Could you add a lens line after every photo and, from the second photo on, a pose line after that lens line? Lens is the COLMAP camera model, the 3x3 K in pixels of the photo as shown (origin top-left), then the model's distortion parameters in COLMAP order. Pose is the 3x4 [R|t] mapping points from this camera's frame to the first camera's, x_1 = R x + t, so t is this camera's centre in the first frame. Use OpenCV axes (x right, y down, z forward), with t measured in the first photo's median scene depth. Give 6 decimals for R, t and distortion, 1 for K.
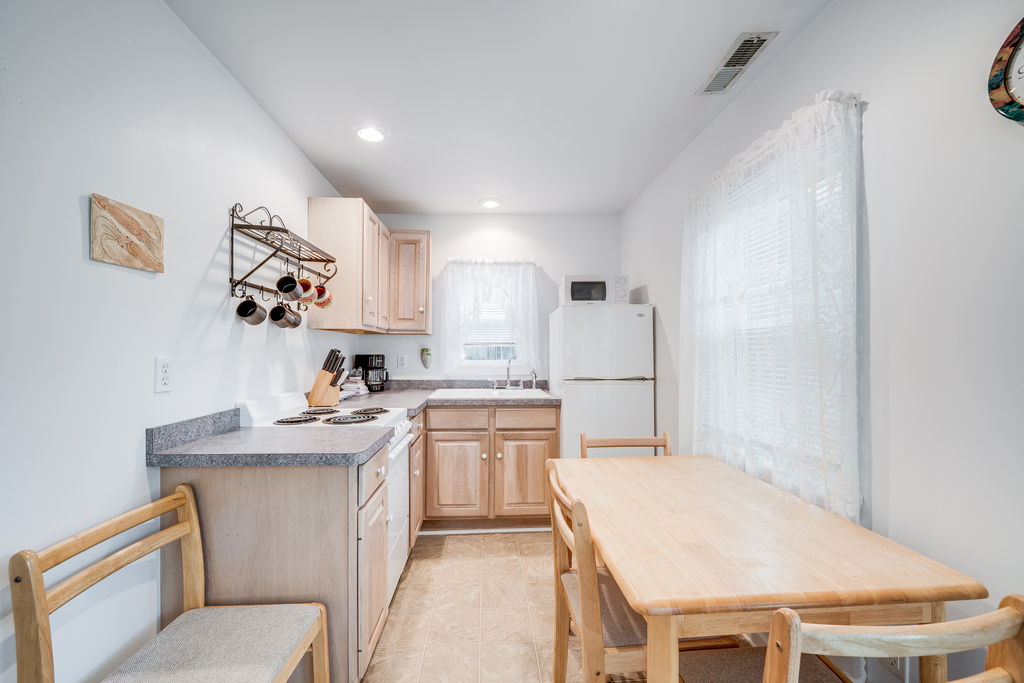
lens RADIAL K [[446.0, 0, 531.2], [0, 446.0, 347.8], [0, 0, 1]] dist [-0.000157, -0.000008]
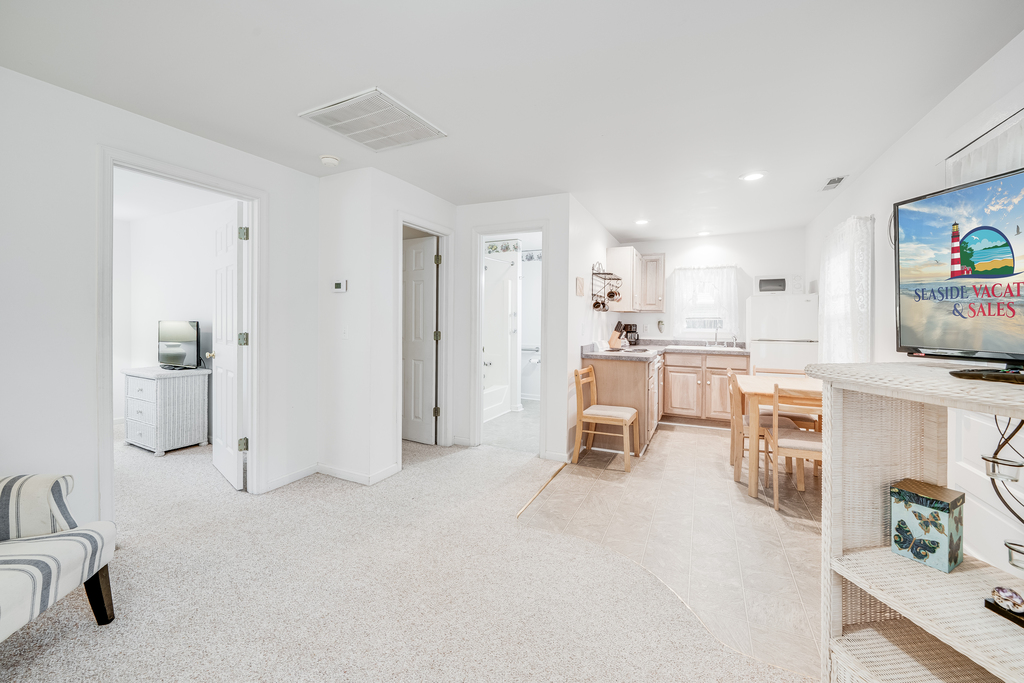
lens RADIAL K [[540.4, 0, 445.4], [0, 540.4, 316.1], [0, 0, 1]] dist [-0.000598, -0.000409]
pose [[0.852658, 0.002692, -0.522463, 0.152811], [-0.006357, 0.999966, -0.005222, -0.001059], [0.522431, 0.007774, 0.852646, -1.327411]]
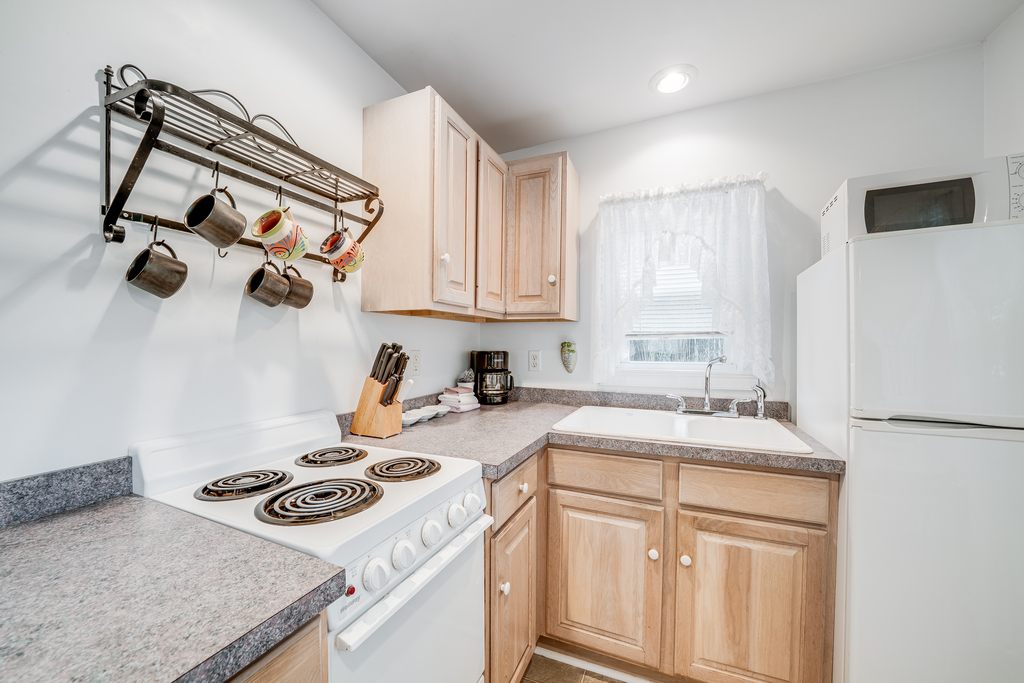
lens RADIAL K [[386.3, 0, 510.9], [0, 386.3, 348.6], [0, 0, 1]] dist [-0.018919, 0.000037]
pose [[0.869536, 0.007403, -0.493814, -0.032202], [0.001791, 0.999834, 0.018142, 0.000633], [0.493866, -0.016660, 0.869378, 0.535665]]
